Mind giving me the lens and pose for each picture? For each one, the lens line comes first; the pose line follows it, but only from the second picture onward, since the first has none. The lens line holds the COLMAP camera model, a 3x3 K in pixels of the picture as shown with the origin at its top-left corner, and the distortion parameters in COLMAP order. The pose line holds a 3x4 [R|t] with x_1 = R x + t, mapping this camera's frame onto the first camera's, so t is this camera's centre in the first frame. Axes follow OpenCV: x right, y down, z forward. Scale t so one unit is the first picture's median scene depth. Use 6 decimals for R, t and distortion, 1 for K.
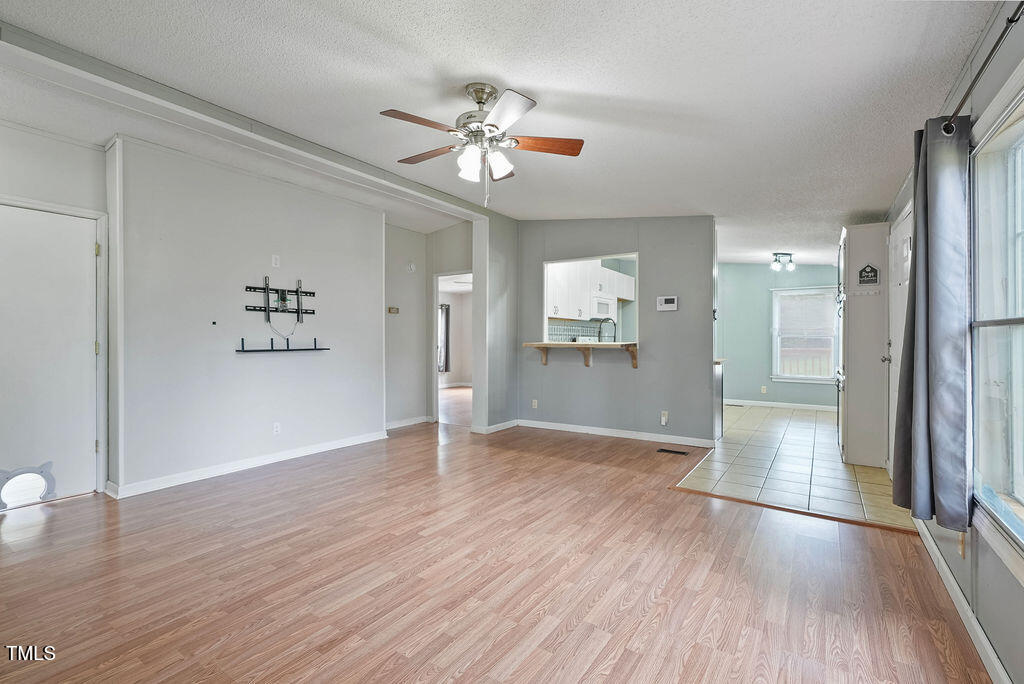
lens RADIAL K [[463.5, 0, 503.7], [0, 463.5, 339.6], [0, 0, 1]] dist [-0.010356, 0.002396]
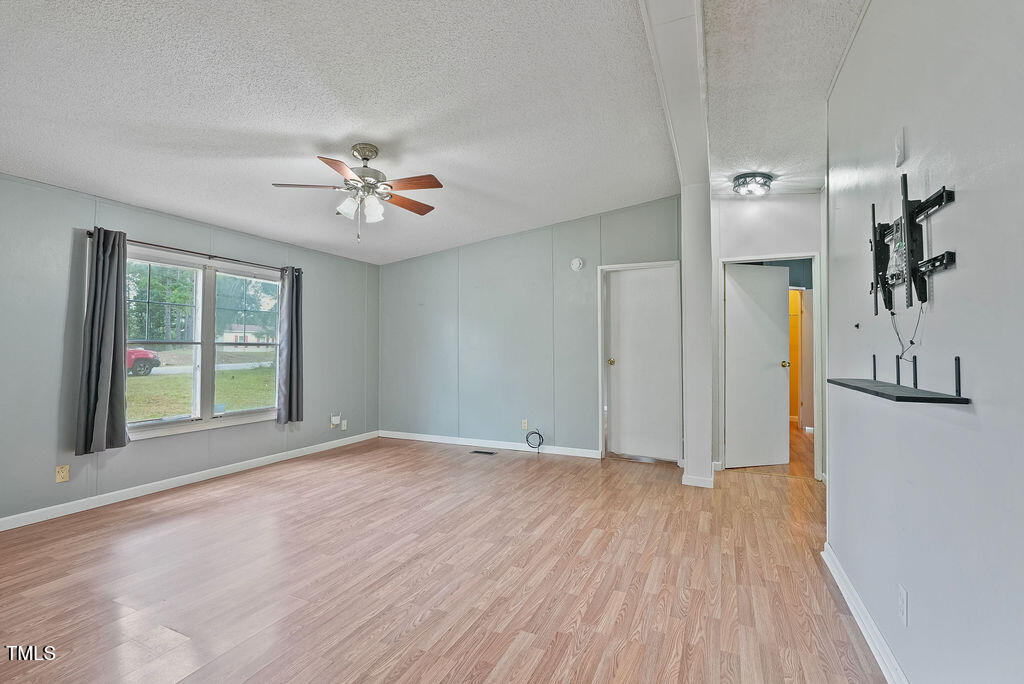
lens RADIAL K [[463.5, 0, 511.6], [0, 463.5, 341.8], [0, 0, 1]] dist [-0.010356, 0.002396]
pose [[-0.982332, -0.006667, -0.187026, -0.156706], [-0.004504, 0.999918, -0.011986, -0.010429], [0.187091, -0.010932, -0.982282, 1.704541]]
